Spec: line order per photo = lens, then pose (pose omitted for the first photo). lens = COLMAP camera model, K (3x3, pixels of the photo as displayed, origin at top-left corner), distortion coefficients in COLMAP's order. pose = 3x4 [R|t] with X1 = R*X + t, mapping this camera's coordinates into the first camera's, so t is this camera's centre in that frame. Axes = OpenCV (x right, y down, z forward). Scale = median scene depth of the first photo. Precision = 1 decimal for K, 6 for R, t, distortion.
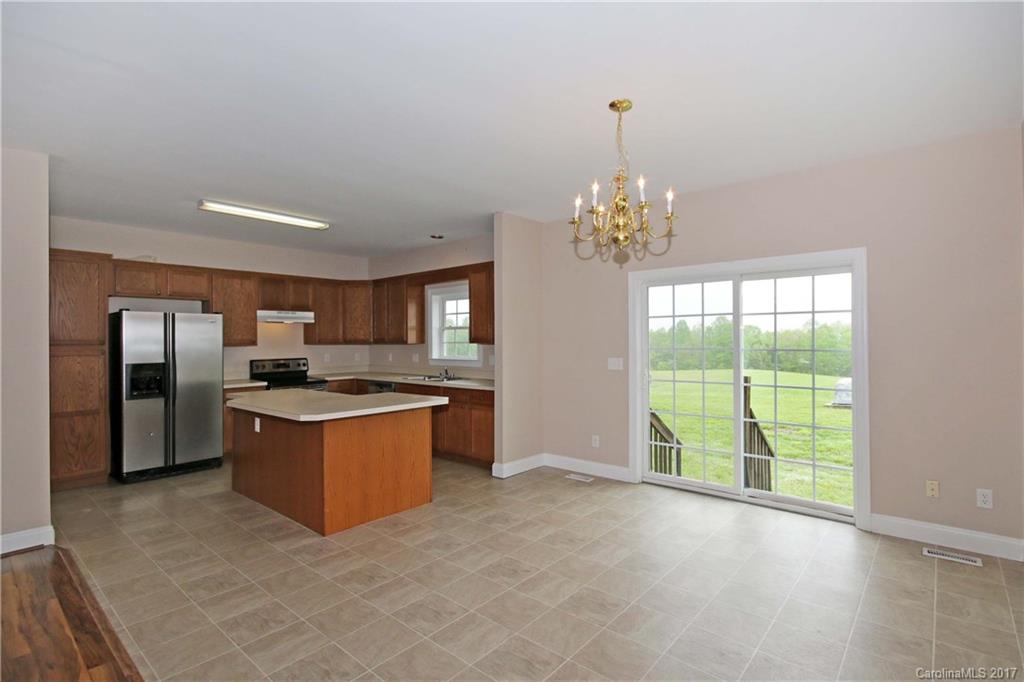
lens RADIAL K [[493.8, 0, 512.0], [0, 493.8, 341.0], [0, 0, 1]] dist [-0.002440, -0.001062]
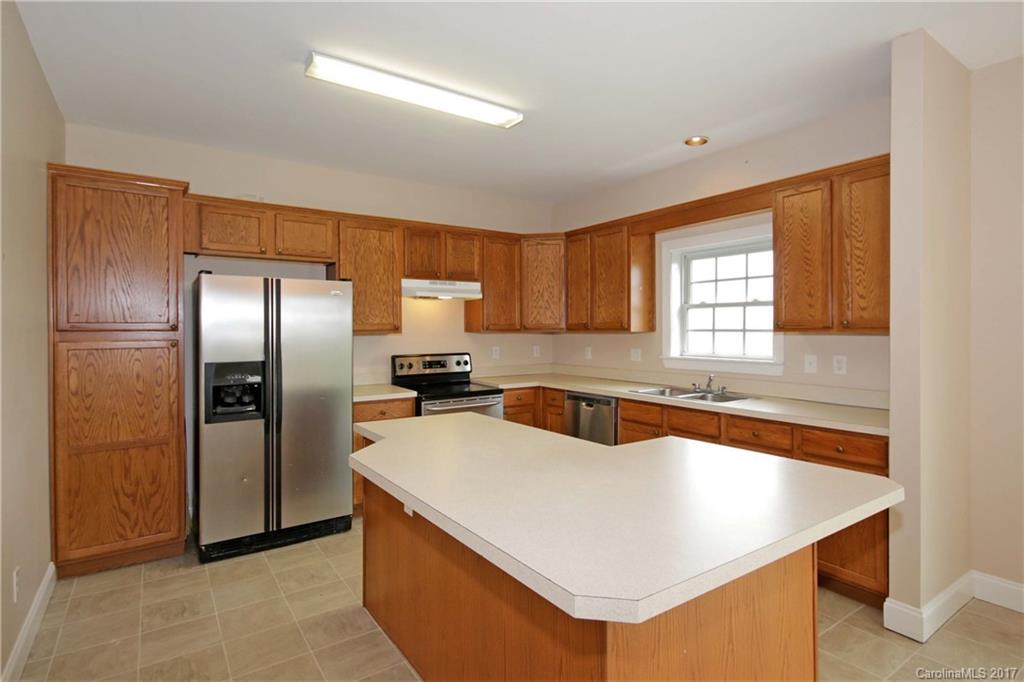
lens RADIAL K [[527.2, 0, 511.5], [0, 527.2, 334.9], [0, 0, 1]] dist [0.001773, 0.000401]
pose [[0.969112, 0.007034, -0.246520, -0.207544], [-0.004706, 0.999939, 0.010030, 0.003625], [0.246575, -0.008560, 0.969086, 0.367494]]
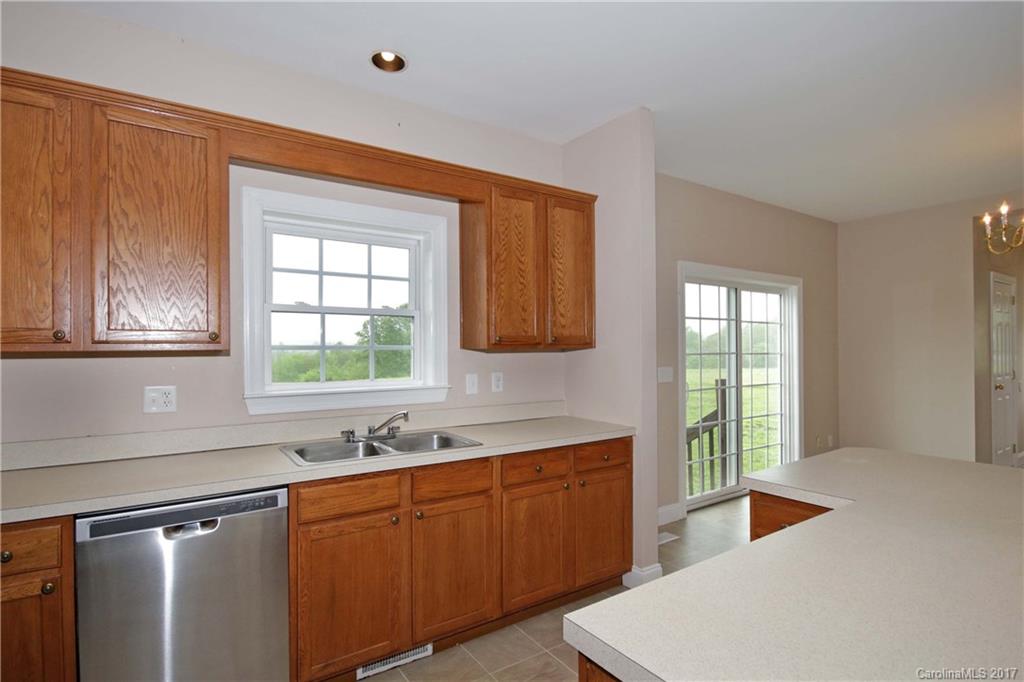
lens RADIAL K [[510.0, 0, 514.6], [0, 510.0, 348.8], [0, 0, 1]] dist [-0.002345, -0.000696]
pose [[0.250017, 0.008500, 0.968204, -0.498148], [0.004991, 0.999937, -0.010067, 0.009552], [-0.968229, 0.007349, 0.249959, 0.813333]]
